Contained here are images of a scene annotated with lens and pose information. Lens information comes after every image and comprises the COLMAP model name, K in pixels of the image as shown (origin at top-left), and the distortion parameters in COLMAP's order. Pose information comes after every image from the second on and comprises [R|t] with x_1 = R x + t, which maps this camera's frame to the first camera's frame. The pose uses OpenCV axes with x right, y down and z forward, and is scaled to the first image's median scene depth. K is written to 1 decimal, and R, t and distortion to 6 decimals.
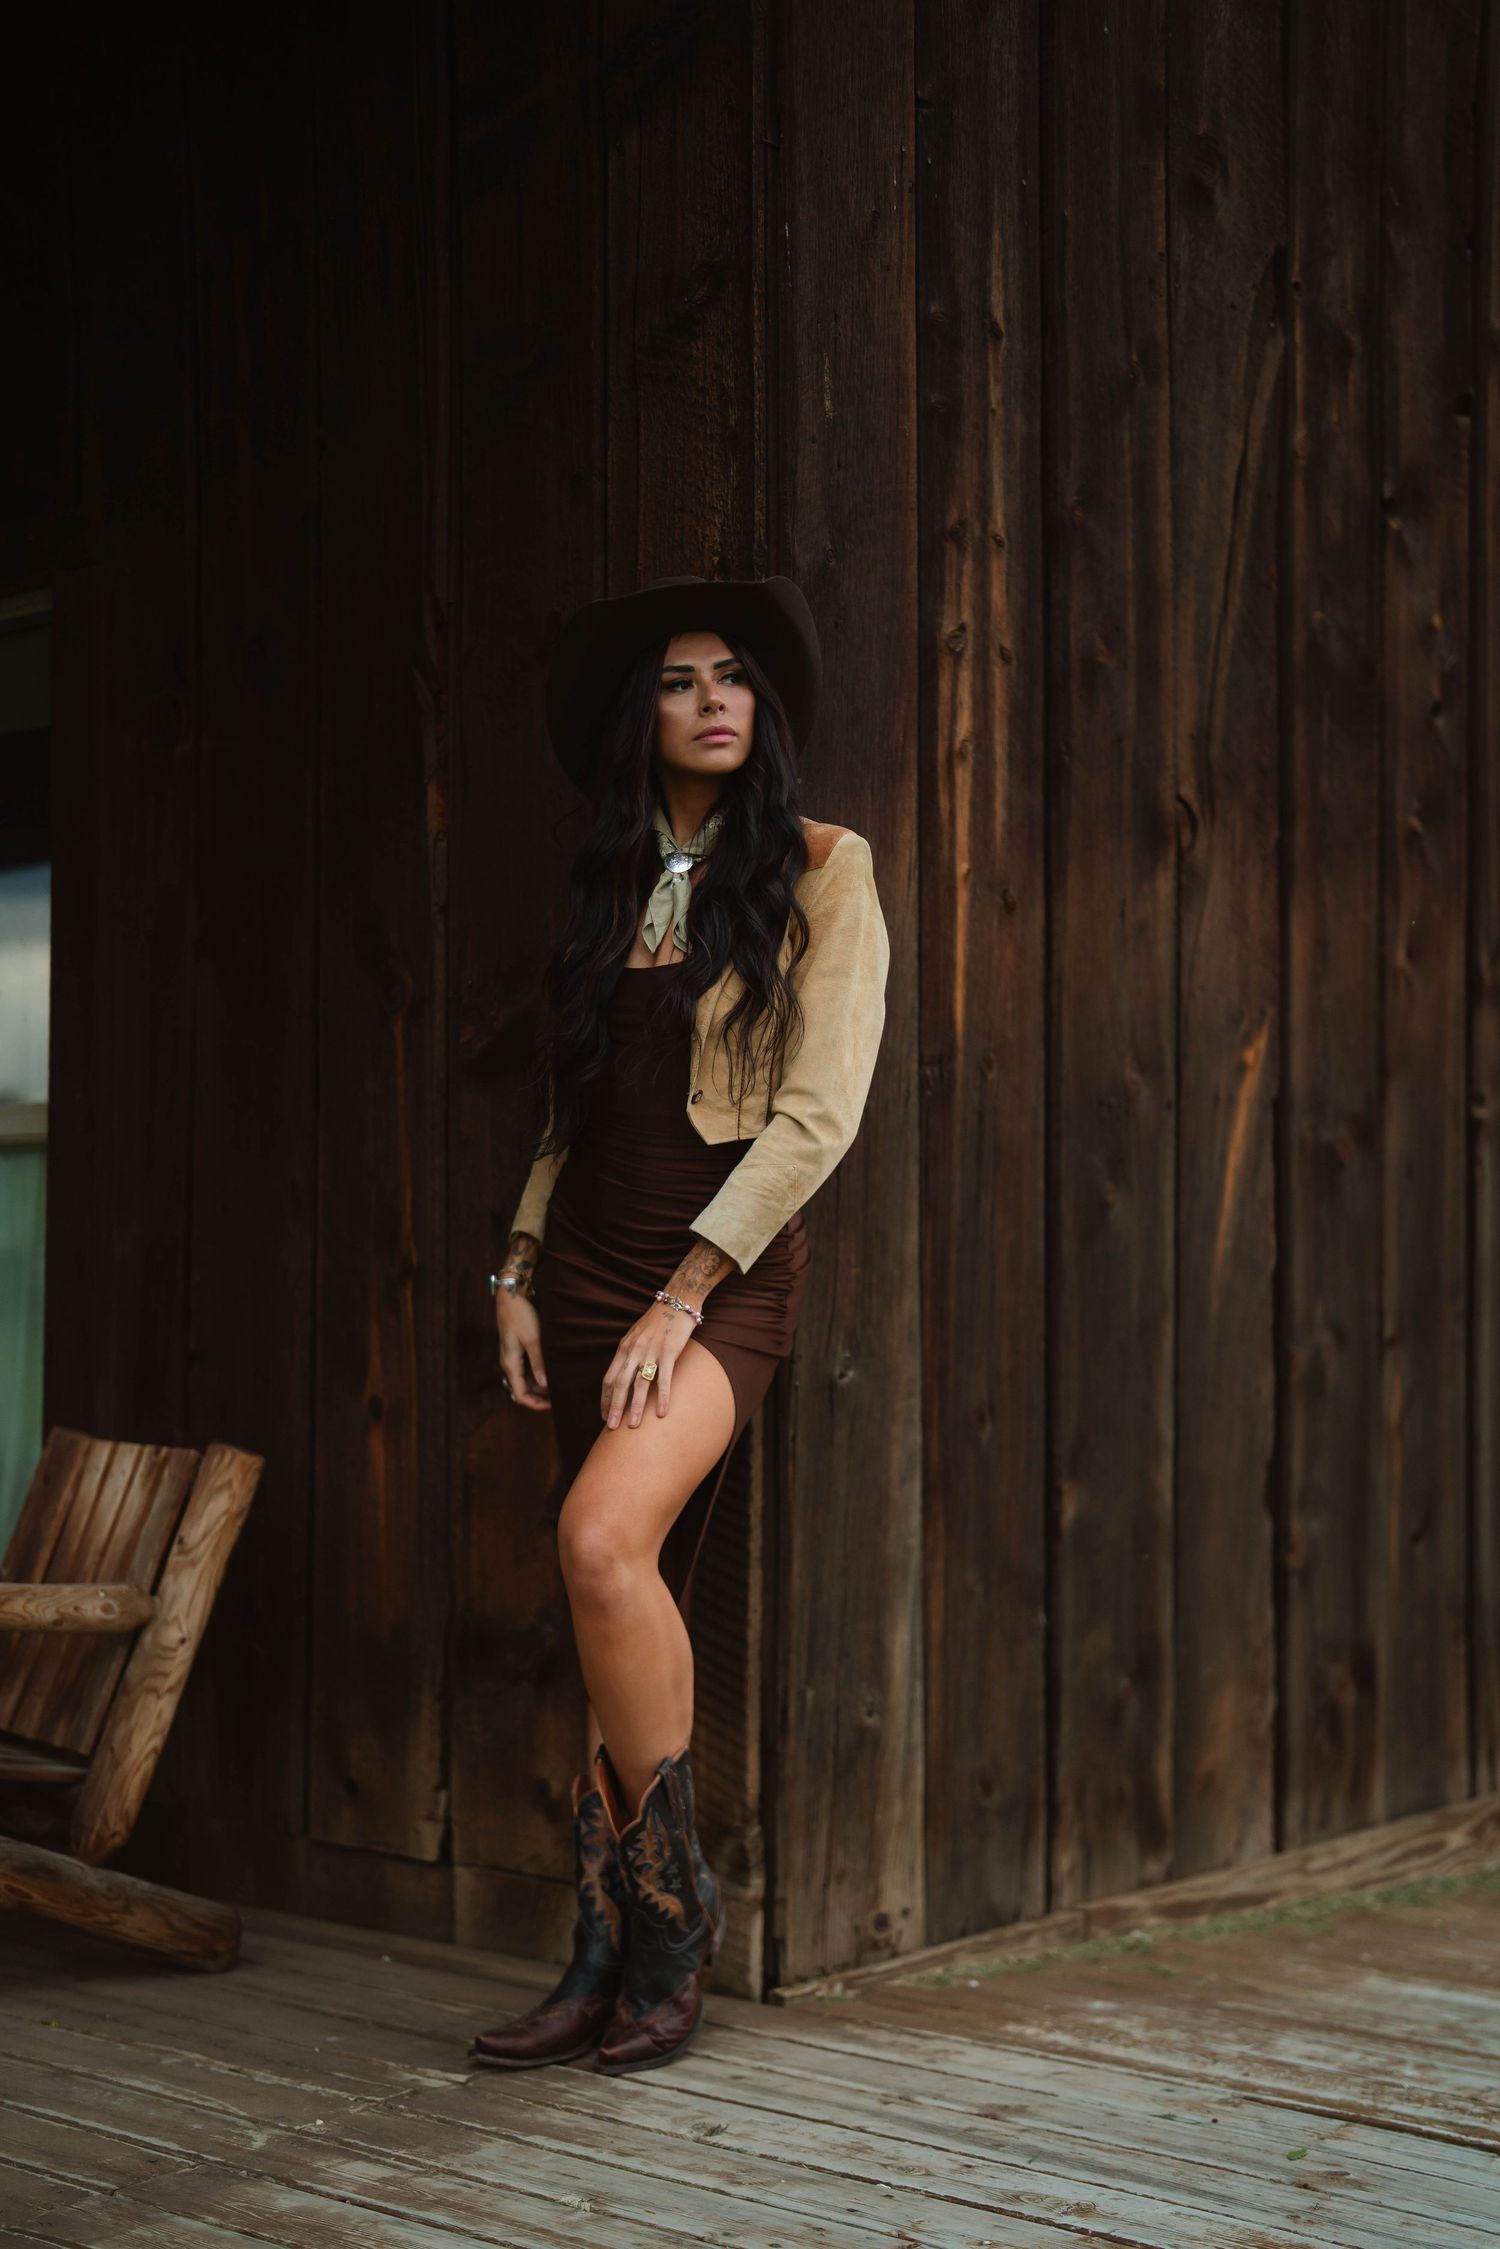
lens RADIAL K [[3153.8, 0, 740.6], [0, 3153.8, 1127.3], [0, 0, 1]] dist [0.052392, 0.000000]
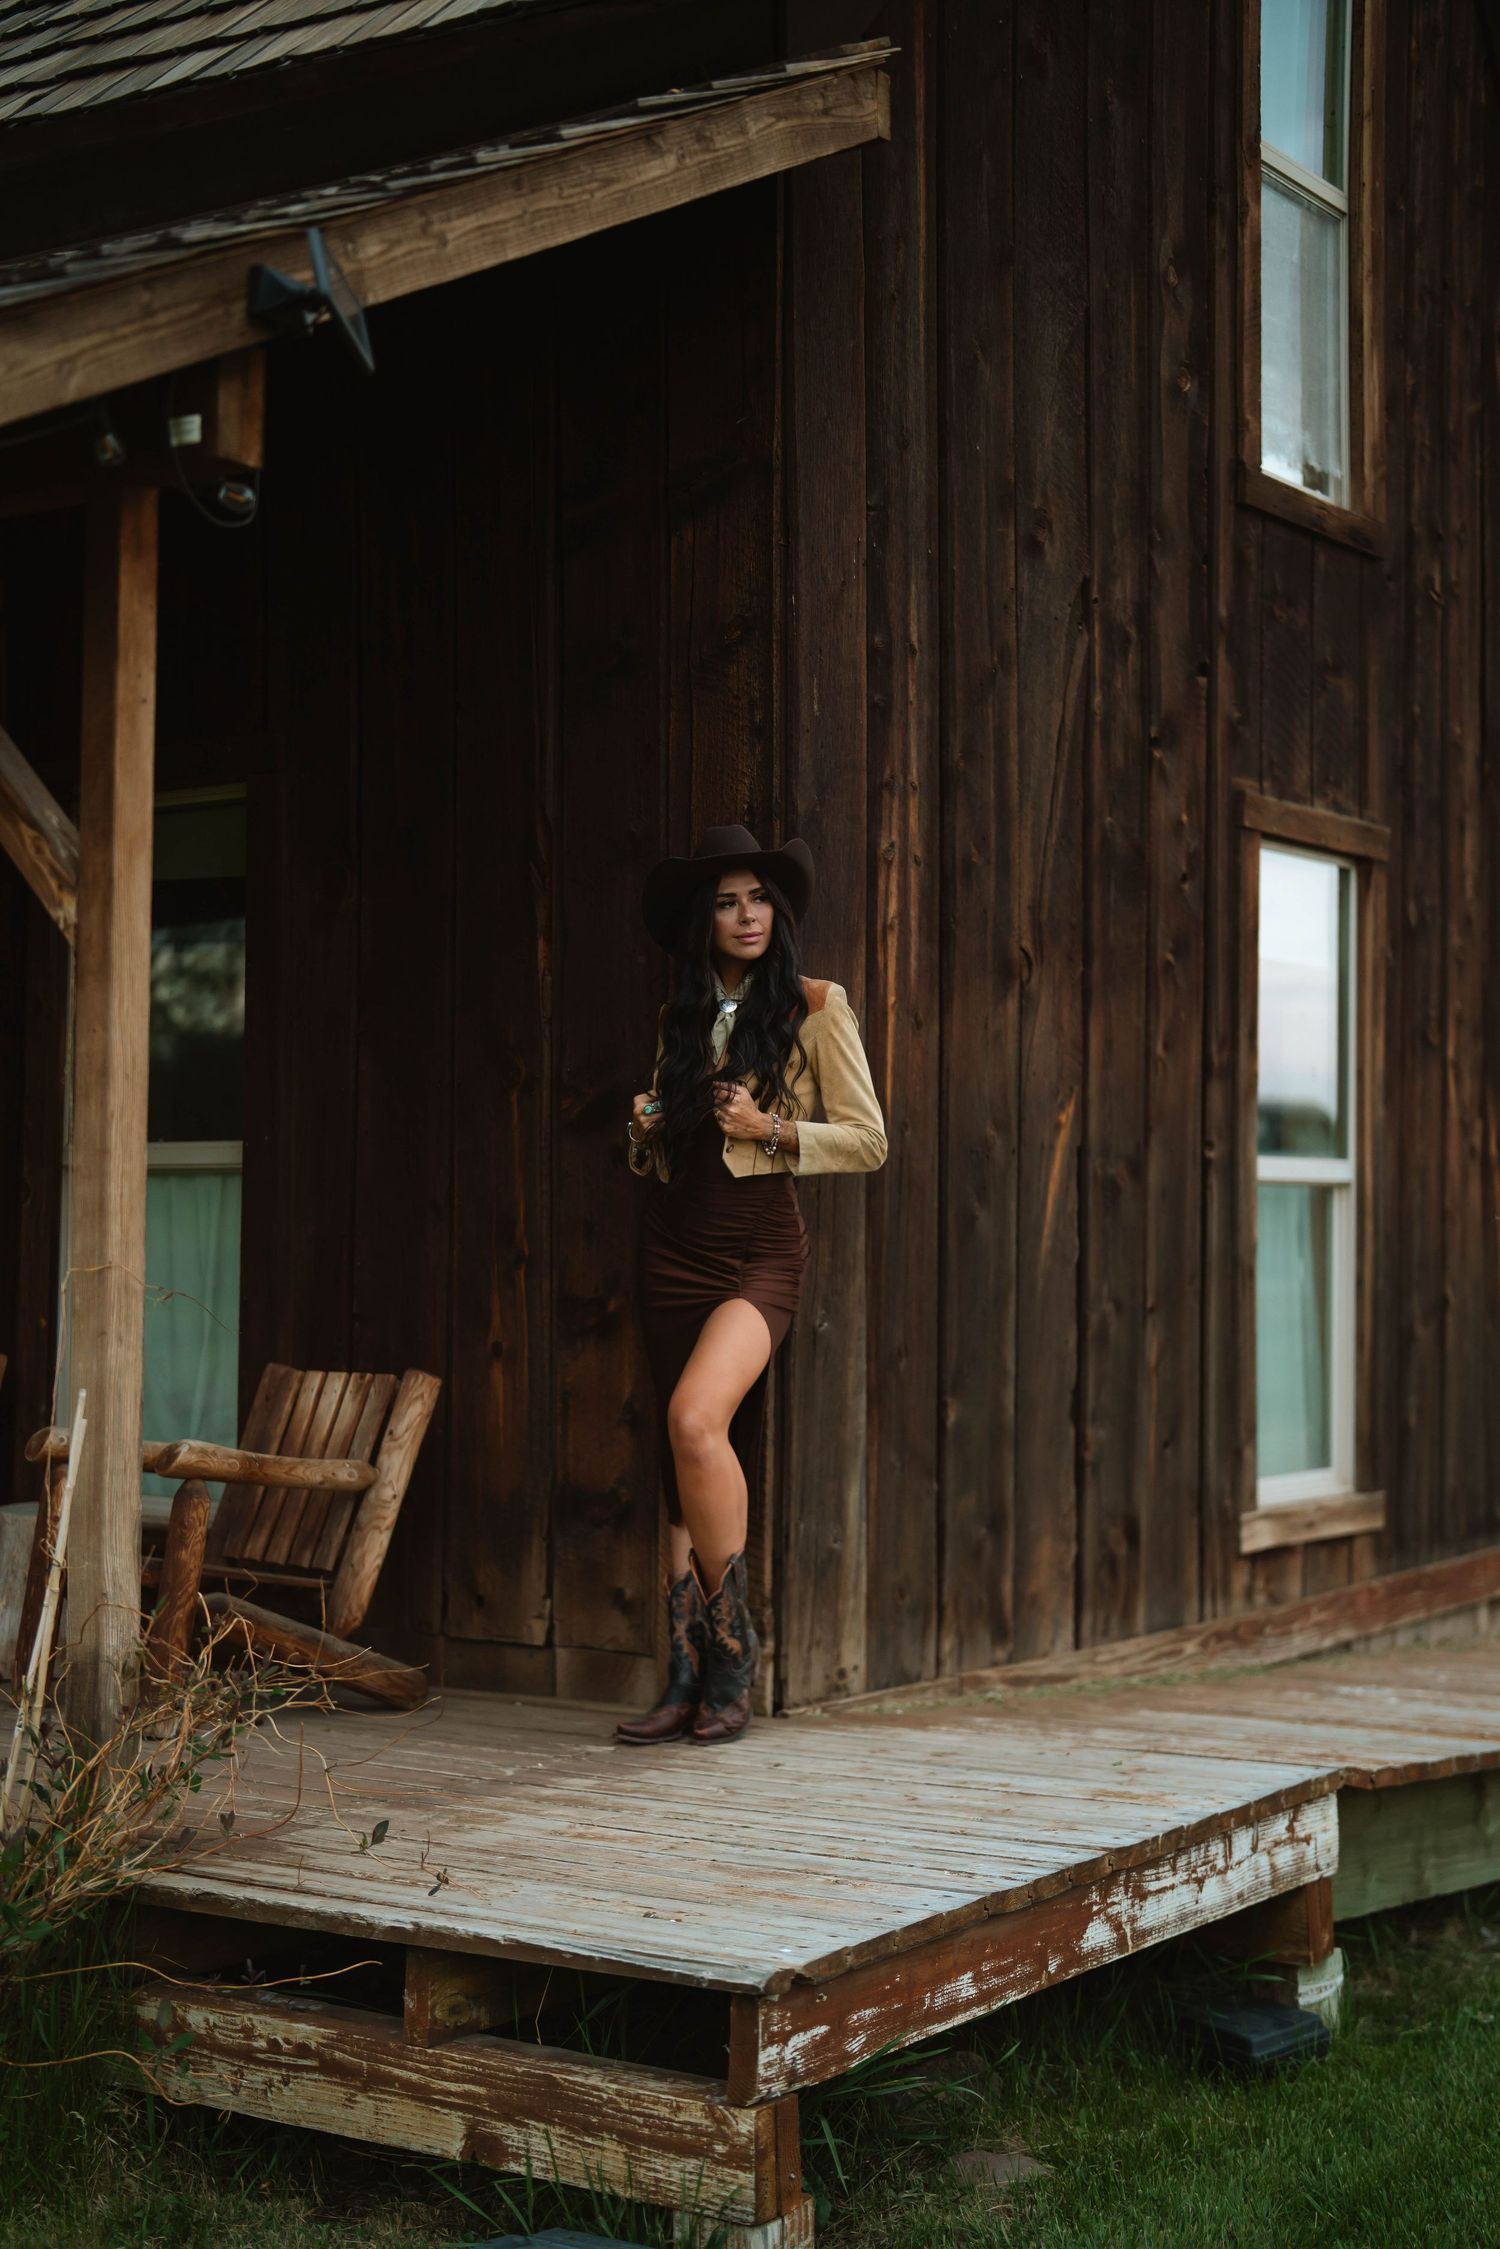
lens RADIAL K [[3153.8, 0, 757.8], [0, 3153.8, 1125.3], [0, 0, 1]] dist [0.052392, 0.000000]
pose [[0.994889, 0.008501, 0.100616, -0.146196], [-0.008453, 0.999964, -0.000905, -0.018105], [-0.100620, 0.000050, 0.994925, -0.519008]]
